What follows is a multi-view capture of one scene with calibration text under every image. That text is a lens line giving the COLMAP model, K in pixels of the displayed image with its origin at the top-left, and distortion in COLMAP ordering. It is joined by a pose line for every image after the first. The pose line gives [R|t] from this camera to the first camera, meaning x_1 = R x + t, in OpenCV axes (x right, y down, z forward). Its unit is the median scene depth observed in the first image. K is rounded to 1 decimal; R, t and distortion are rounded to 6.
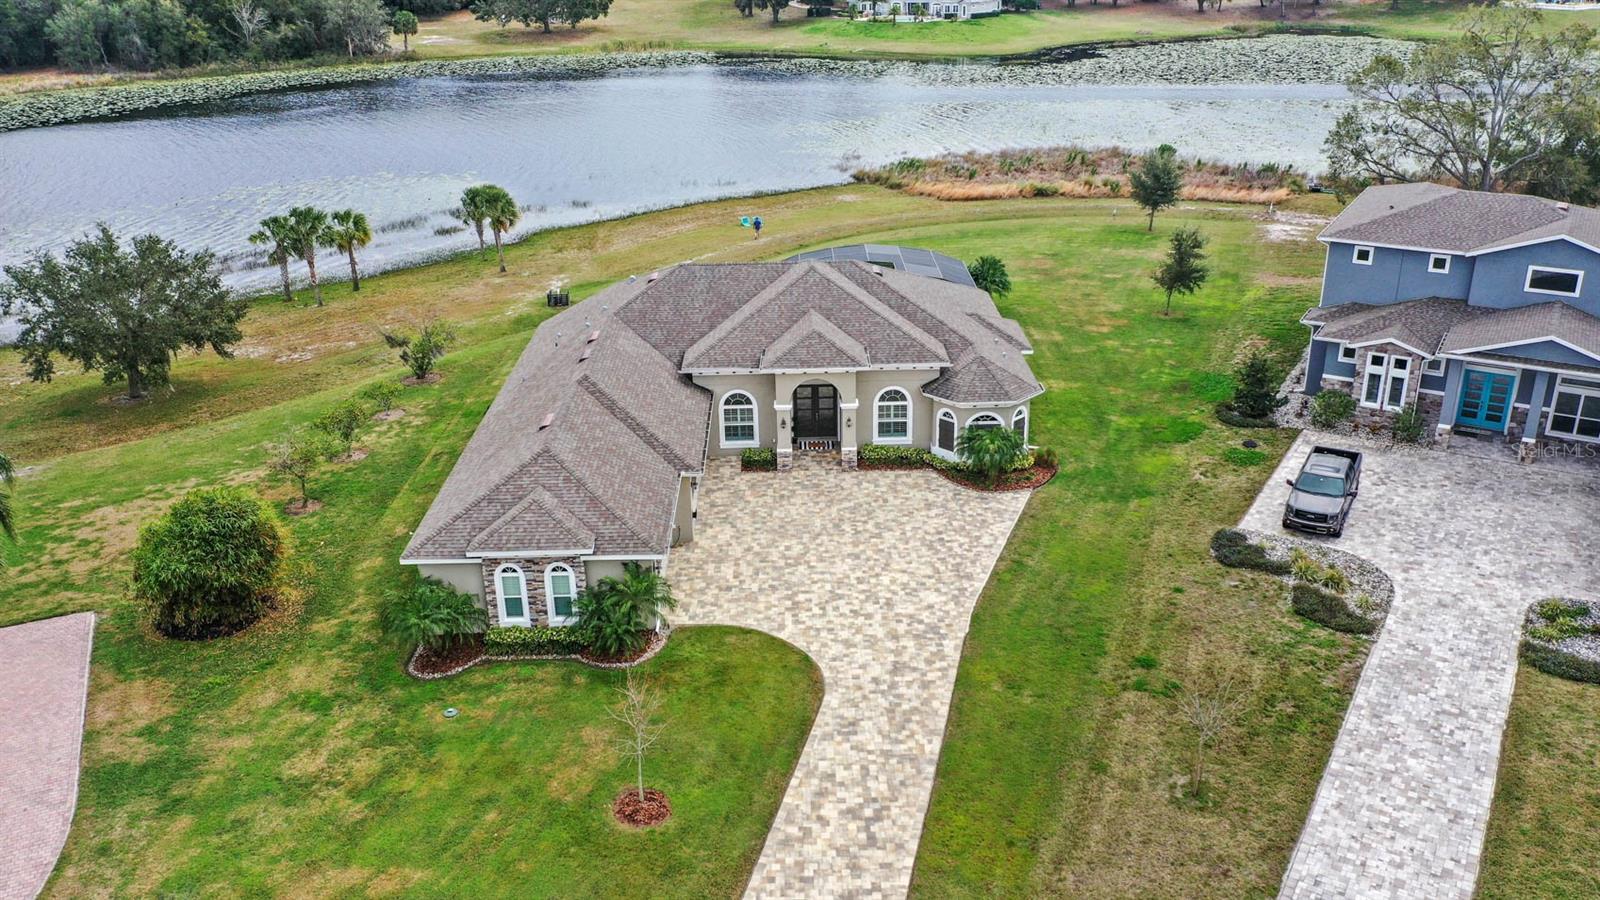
lens RADIAL K [[1260.9, 0, 800.0], [0, 1260.9, 450.0], [0, 0, 1]] dist [-0.019921, 0.003130]
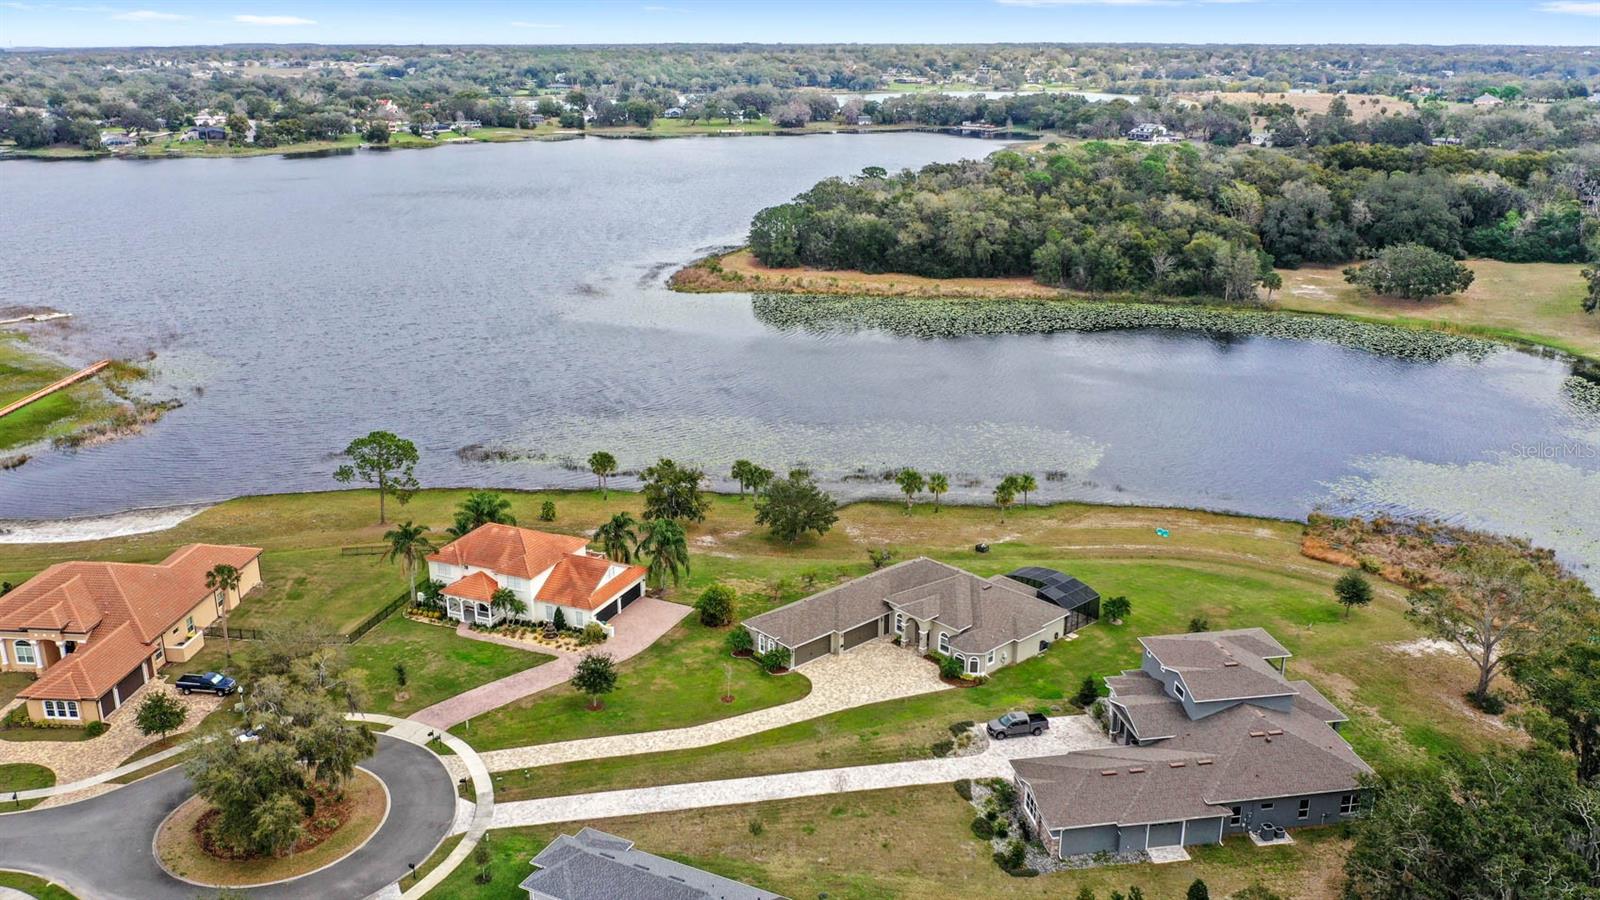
lens RADIAL K [[1287.1, 0, 800.0], [0, 1287.1, 450.0], [0, 0, 1]] dist [-0.017183, 0.000212]
pose [[0.659940, 0.248138, -0.709159, 1.652277], [-0.302843, 0.951666, 0.051168, -0.449993], [0.687579, 0.180996, 0.703189, -1.116200]]
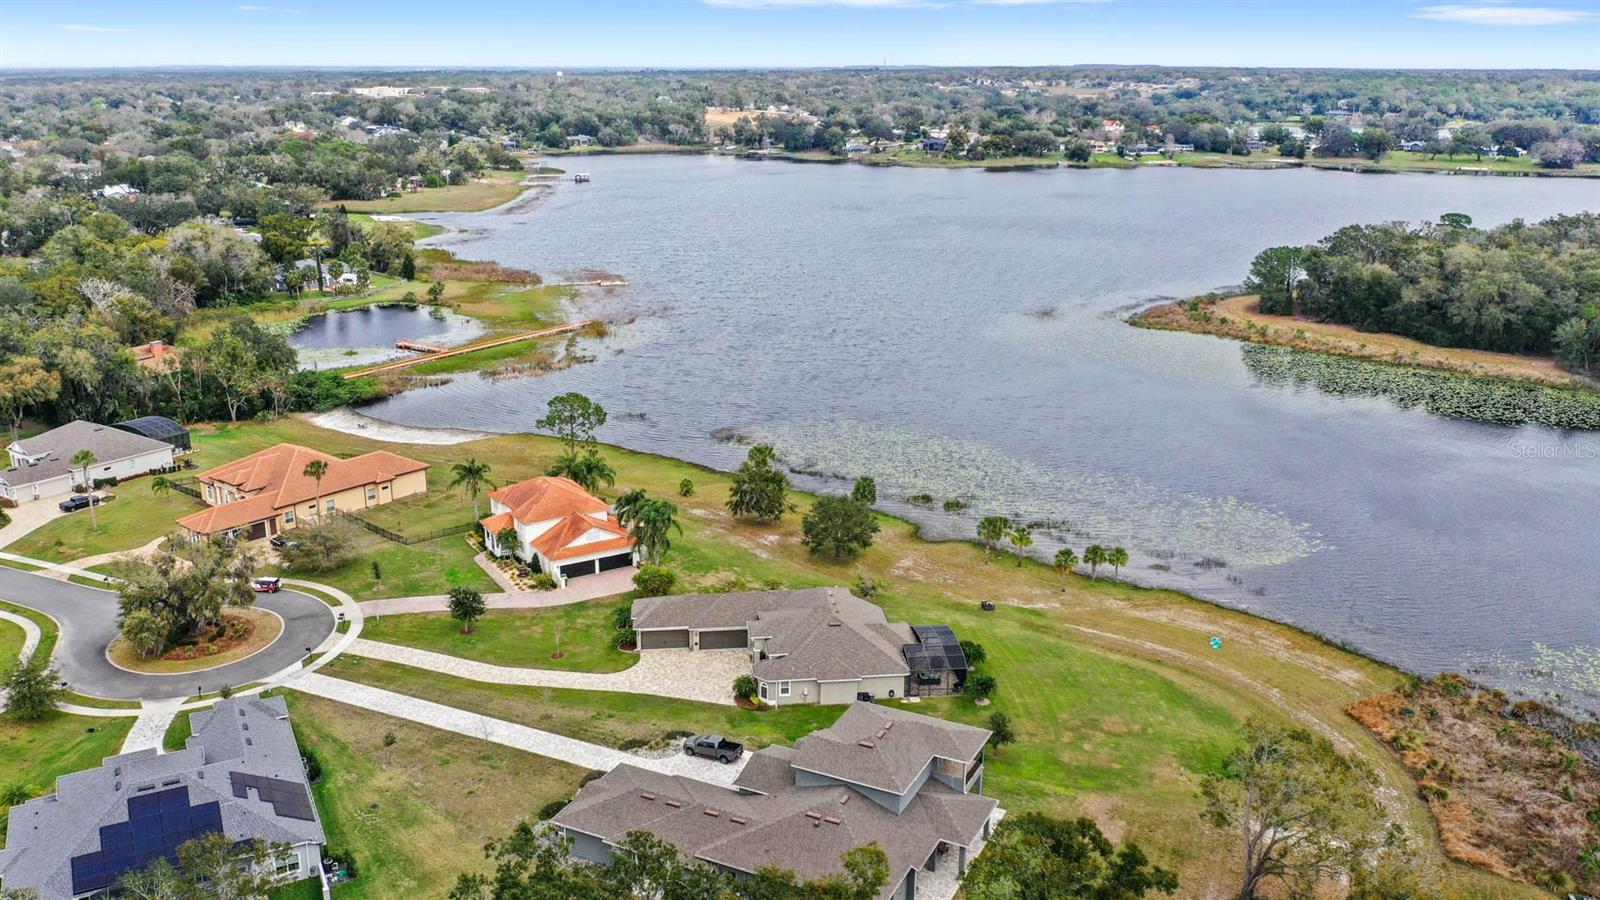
lens RADIAL K [[1300.2, 0, 800.0], [0, 1300.2, 450.0], [0, 0, 1]] dist [-0.017482, 0.000268]
pose [[0.101546, 0.305628, -0.946721, 2.470490], [-0.388773, 0.888155, 0.245021, -1.098271], [0.915720, 0.343179, 0.209008, 0.360925]]
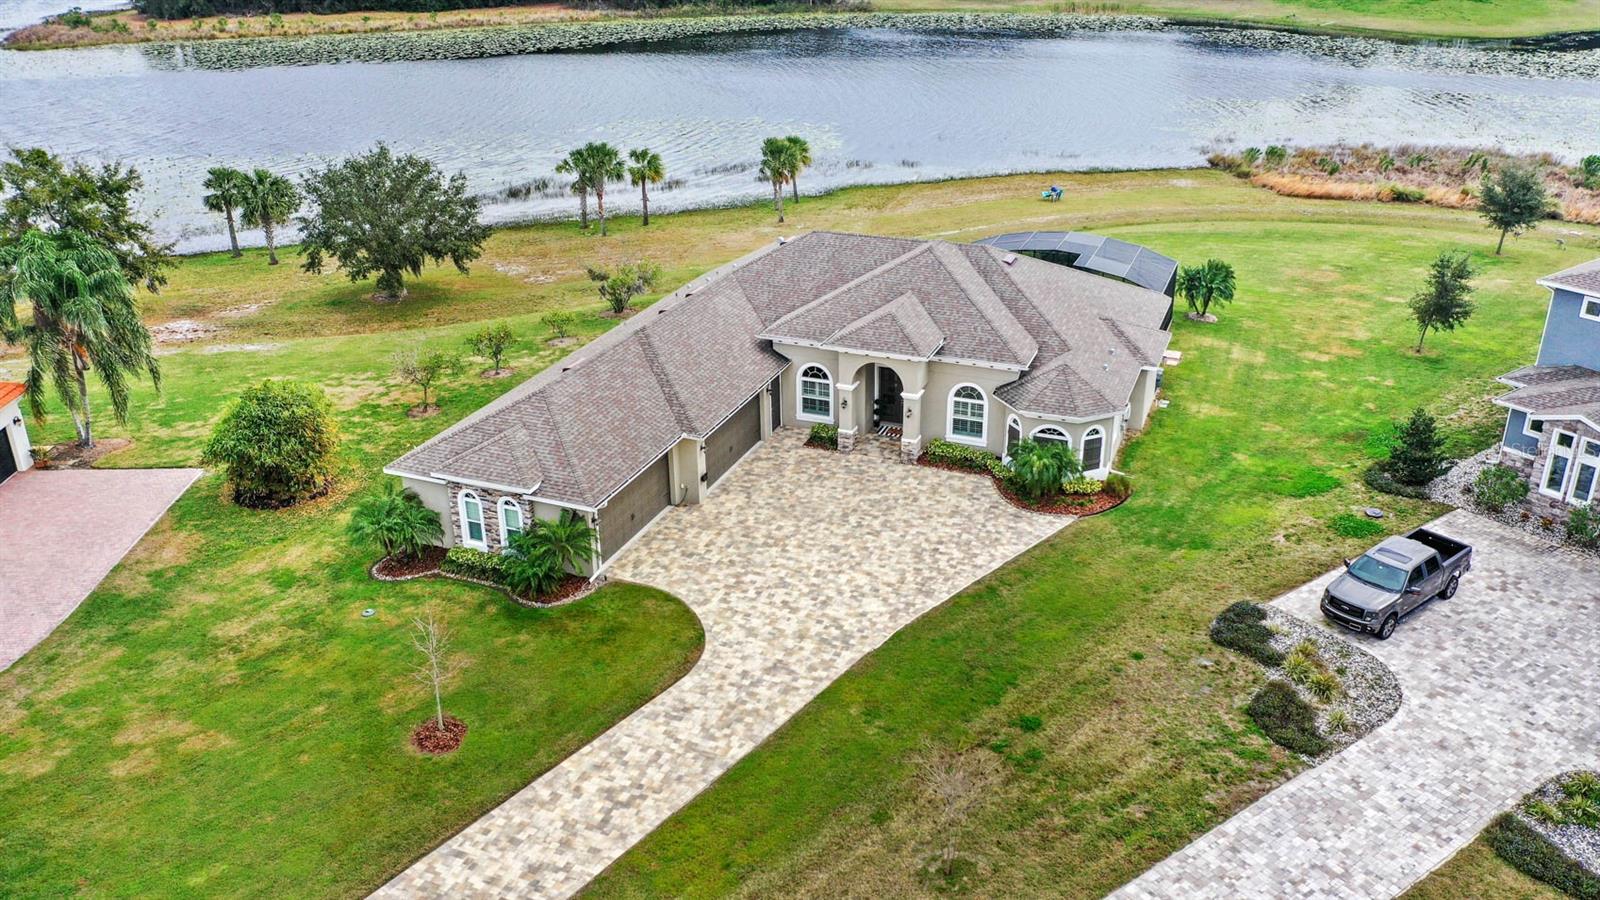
lens RADIAL K [[1260.9, 0, 800.0], [0, 1260.9, 450.0], [0, 0, 1]] dist [-0.019921, 0.003130]
pose [[0.922088, 0.166113, -0.349515, 0.295904], [-0.155359, 0.986107, 0.058797, -0.036914], [0.354426, 0.000085, 0.935084, 0.076496]]
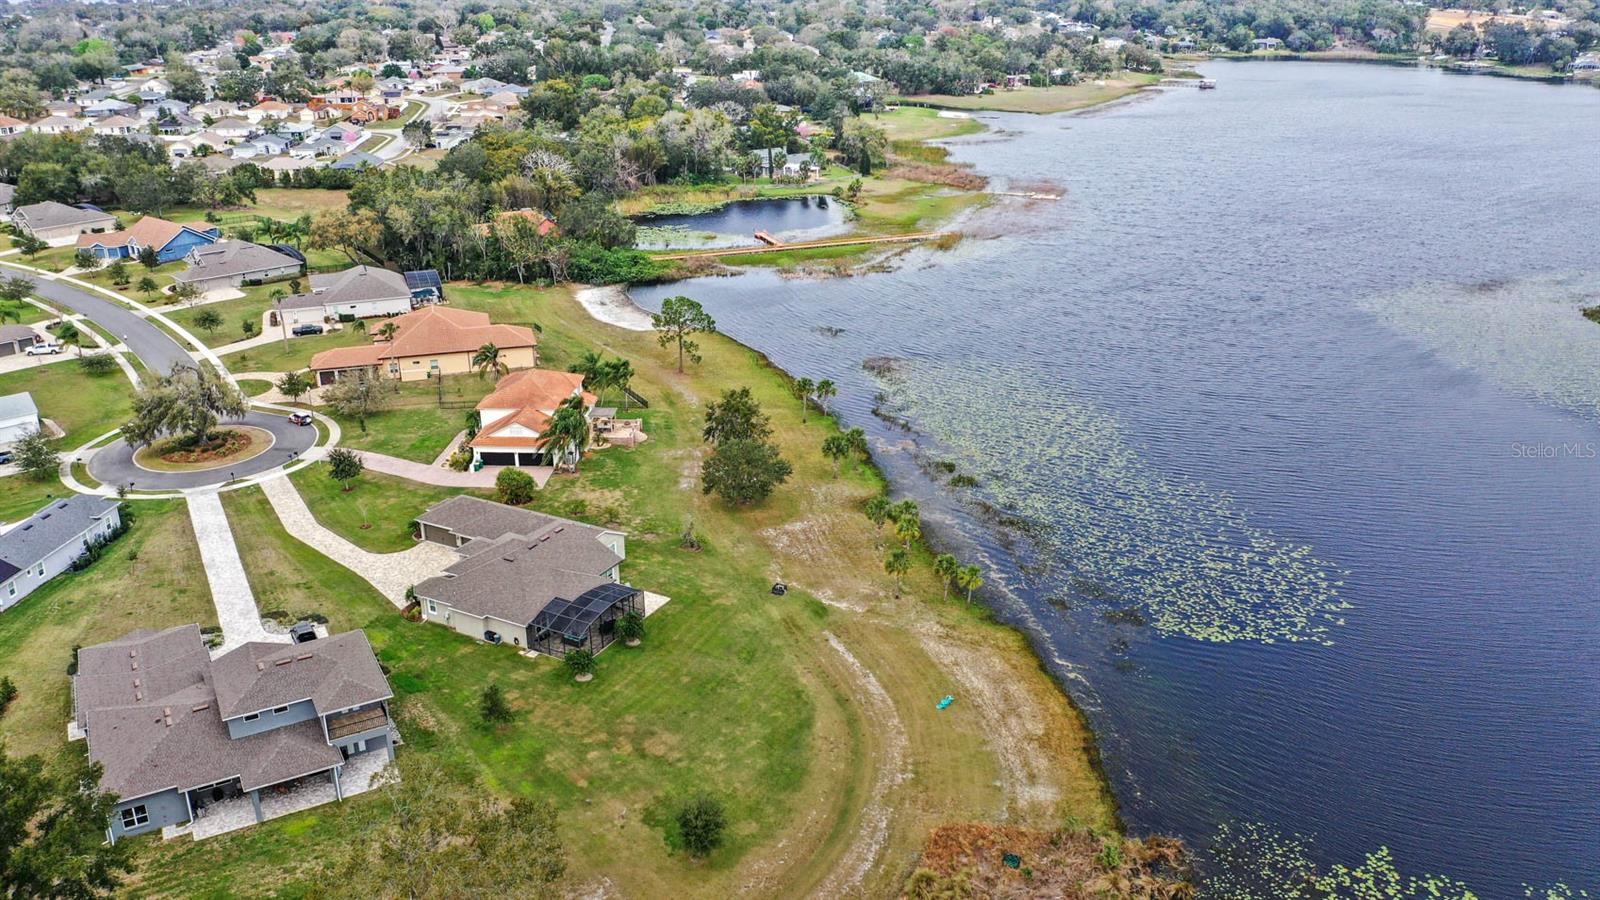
lens RADIAL K [[1268.0, 0, 800.0], [0, 1268.0, 450.0], [0, 0, 1]] dist [-0.017491, 0.001105]
pose [[-0.480257, 0.340680, -0.808263, 1.772707], [-0.323444, 0.787764, 0.524225, -1.855045], [0.815314, 0.513191, -0.268139, 2.152514]]
